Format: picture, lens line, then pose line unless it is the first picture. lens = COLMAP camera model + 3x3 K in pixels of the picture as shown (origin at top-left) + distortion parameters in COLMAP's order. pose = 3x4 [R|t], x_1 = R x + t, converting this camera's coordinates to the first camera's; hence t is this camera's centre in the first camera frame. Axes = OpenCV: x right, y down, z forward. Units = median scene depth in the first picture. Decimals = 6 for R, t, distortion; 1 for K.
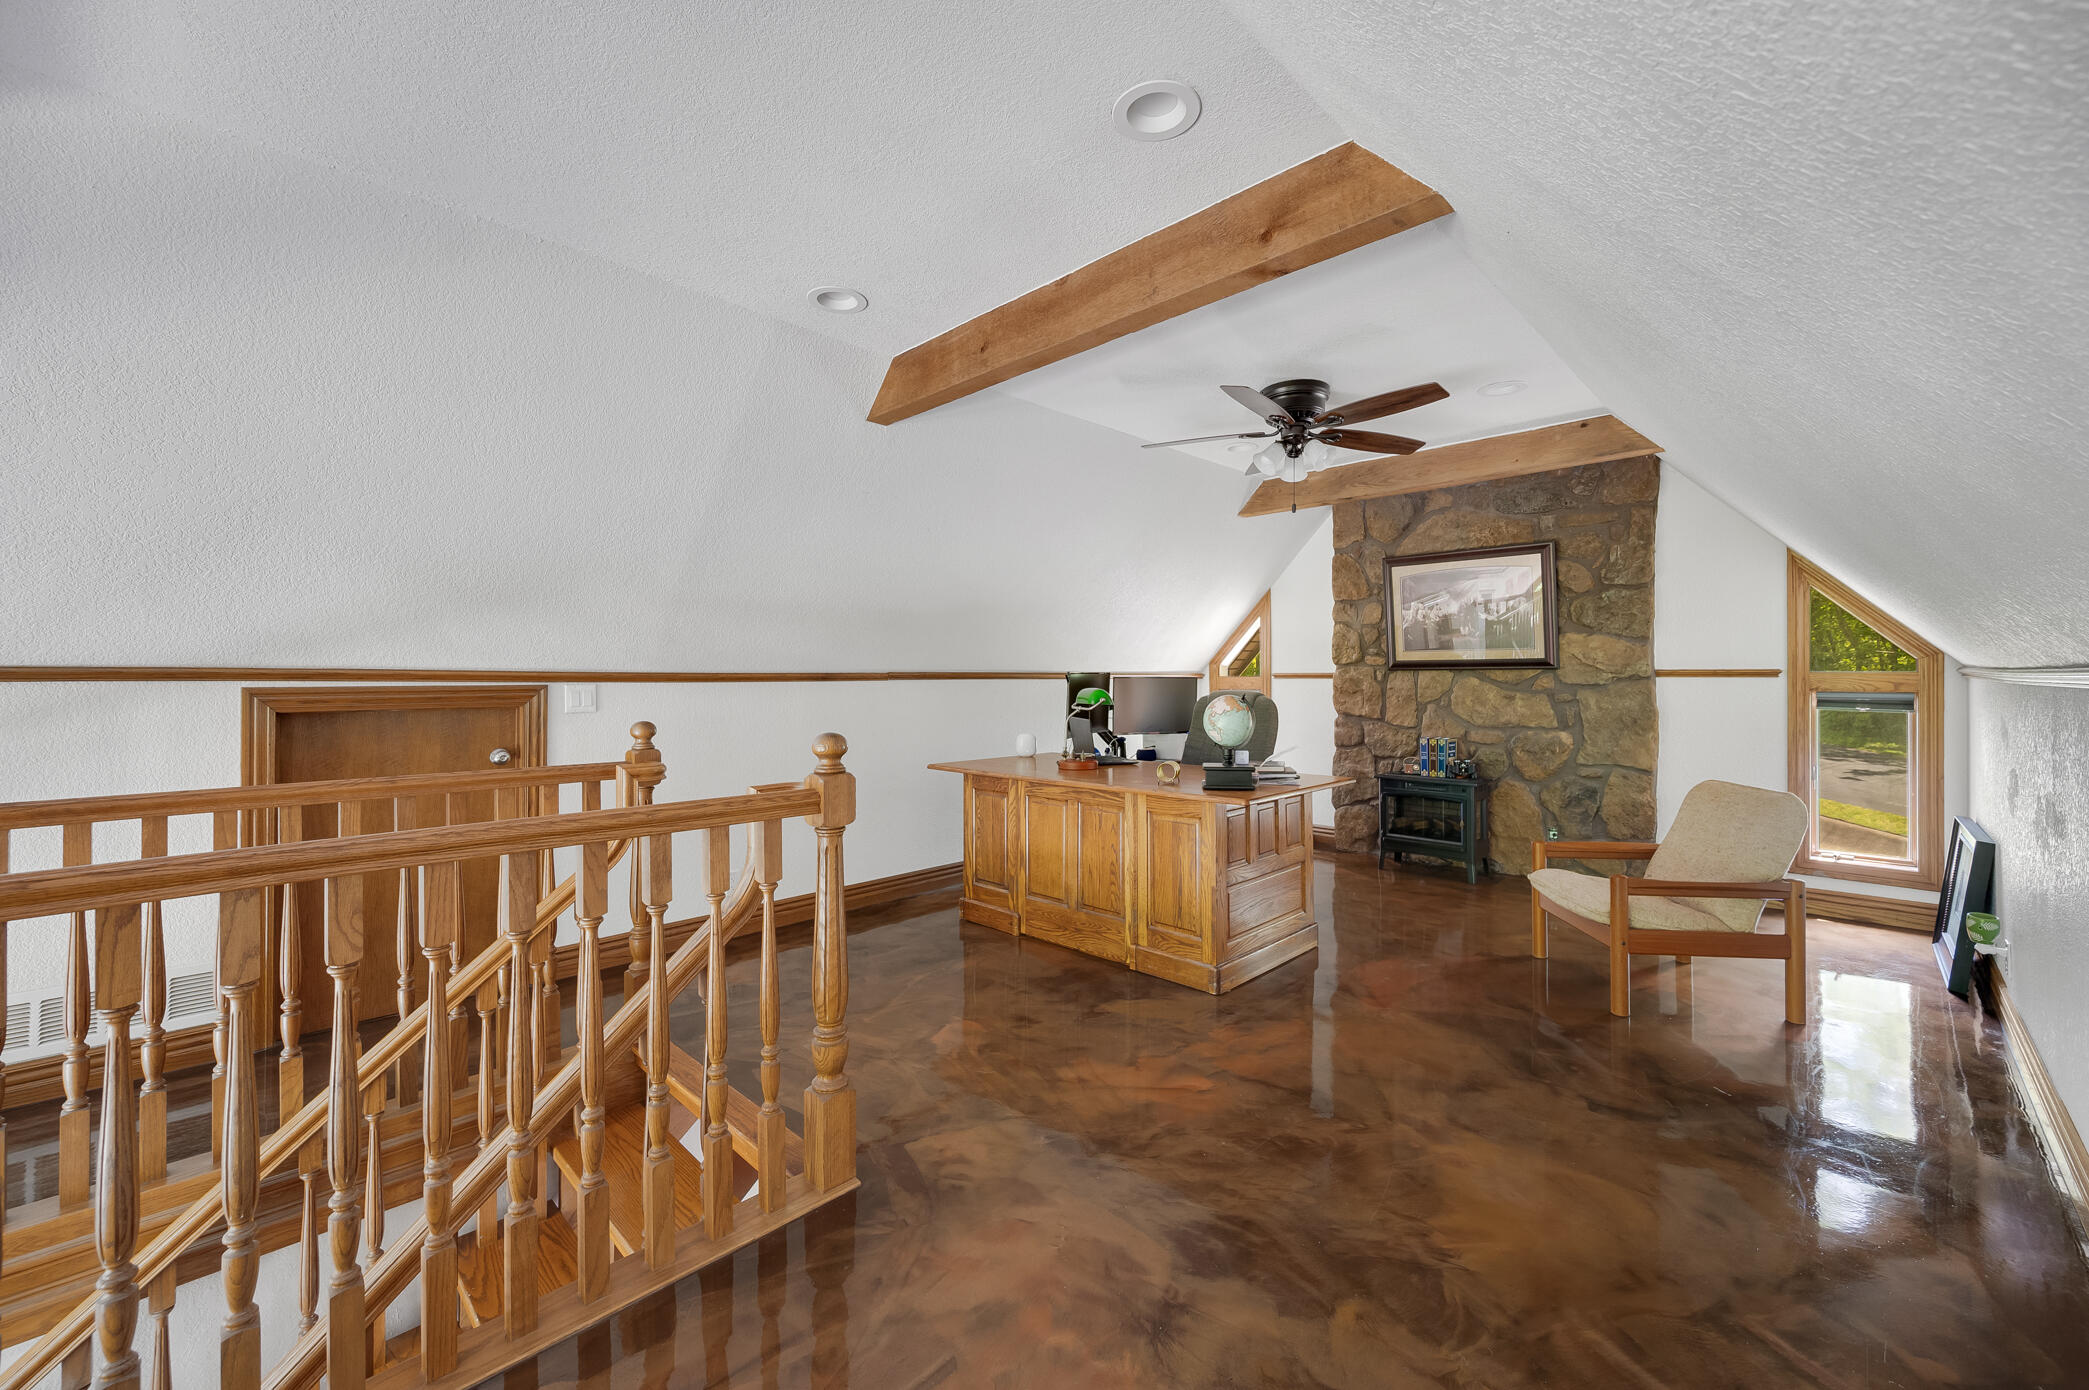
lens RADIAL K [[821.7, 0, 1047.9], [0, 821.7, 680.8], [0, 0, 1]] dist [0.000277, -0.000246]
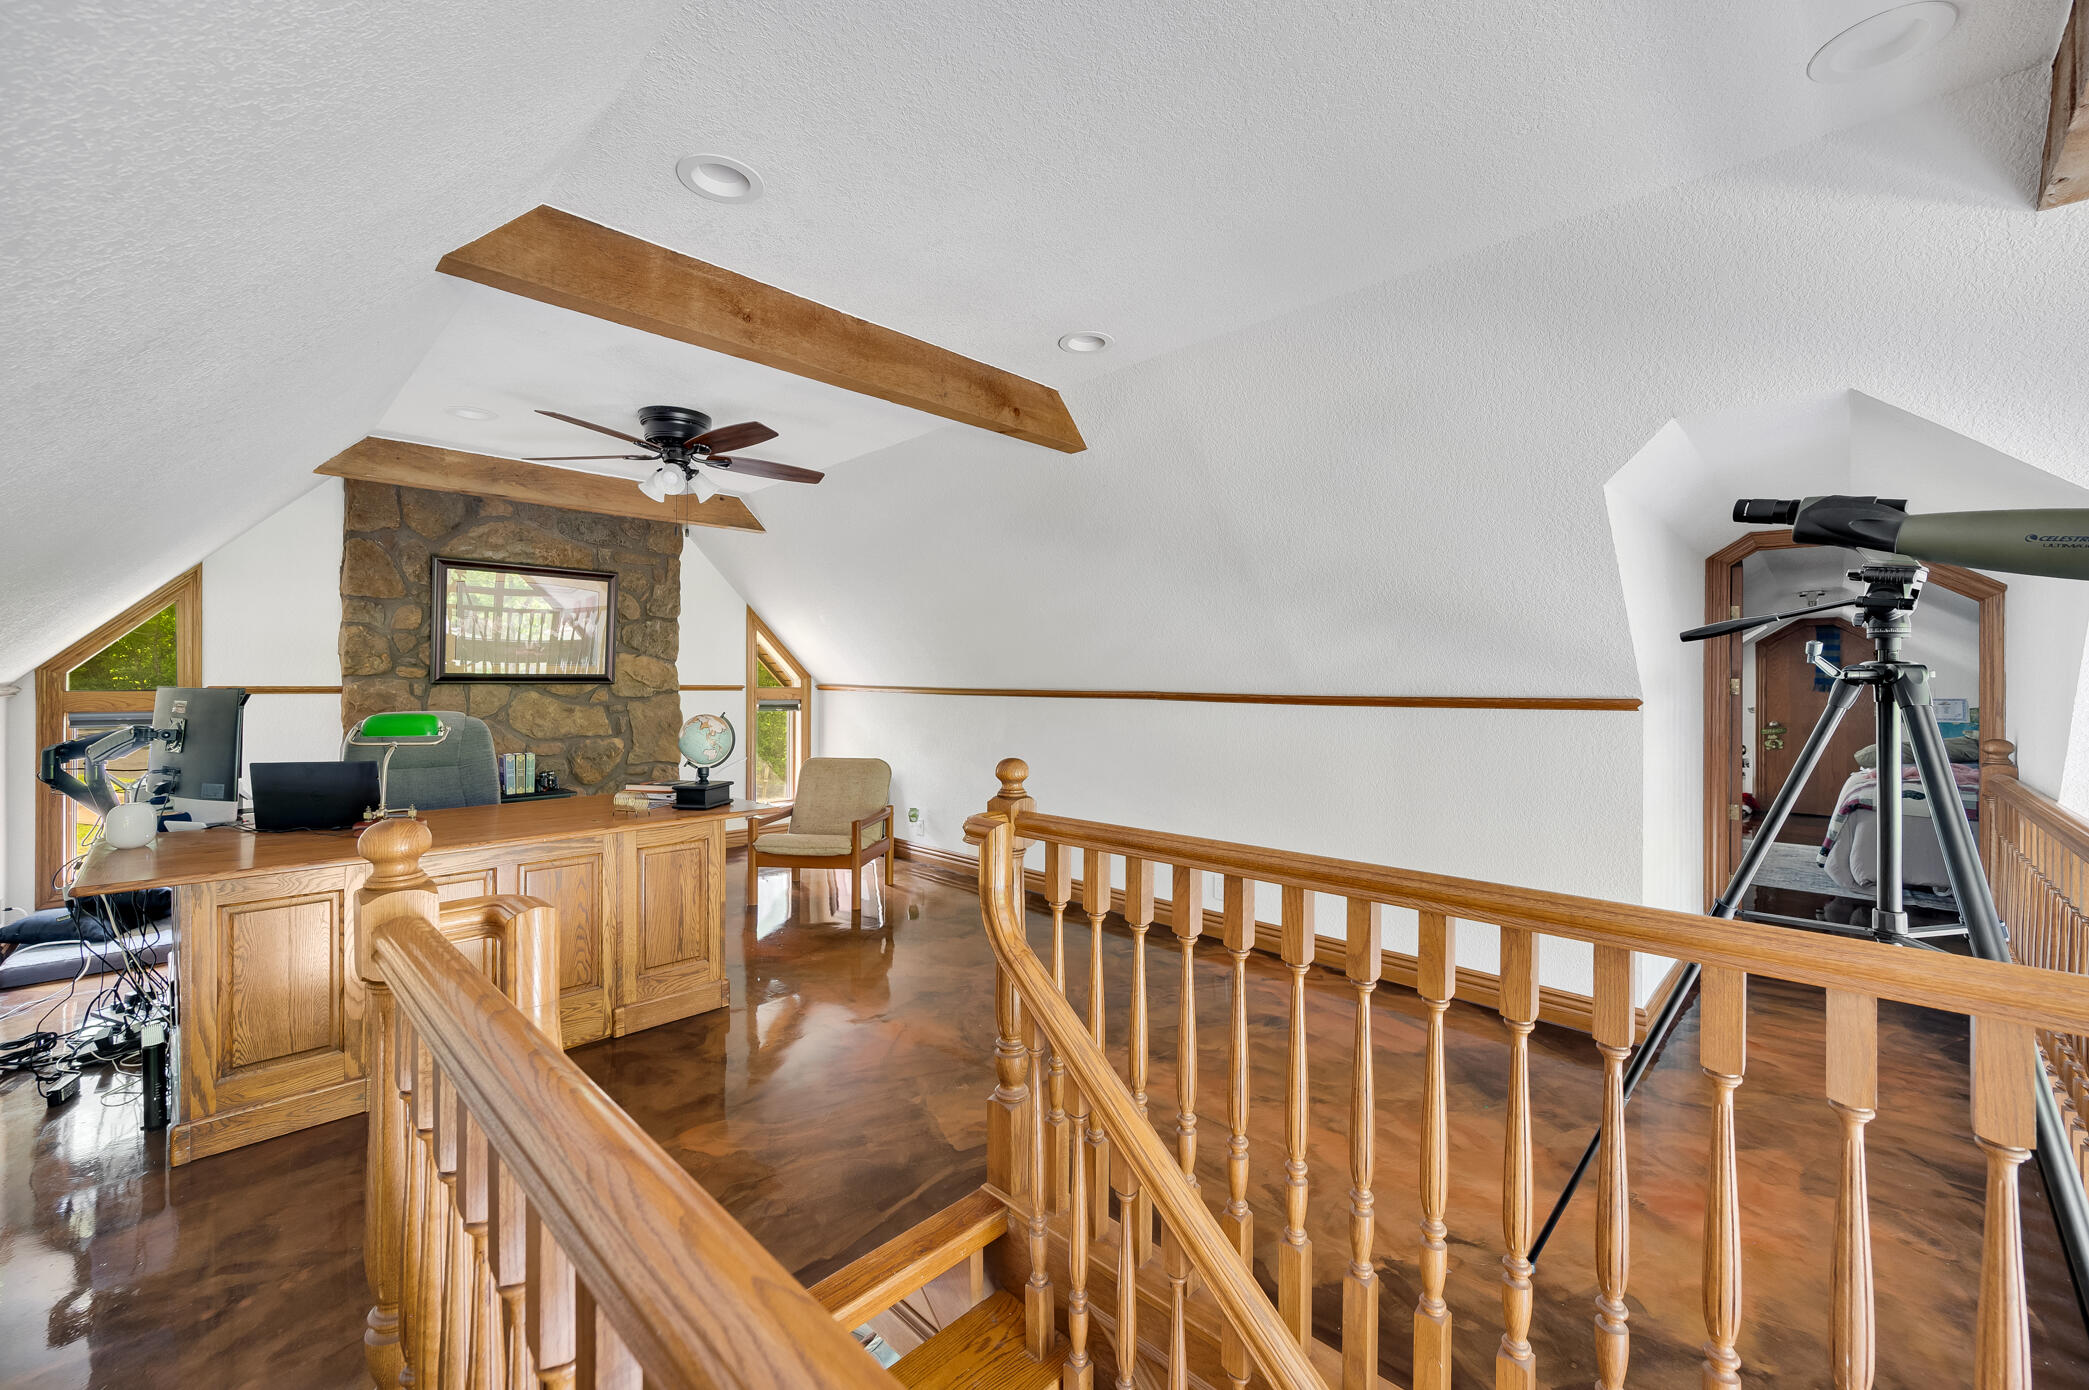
lens RADIAL K [[821.7, 0, 1047.9], [0, 821.7, 680.8], [0, 0, 1]] dist [0.000277, -0.000246]
pose [[0.010484, 0.007537, 0.999917, -0.520888], [0.004146, 0.999963, -0.007580, -0.007439], [-0.999936, 0.004225, 0.010453, 0.376363]]
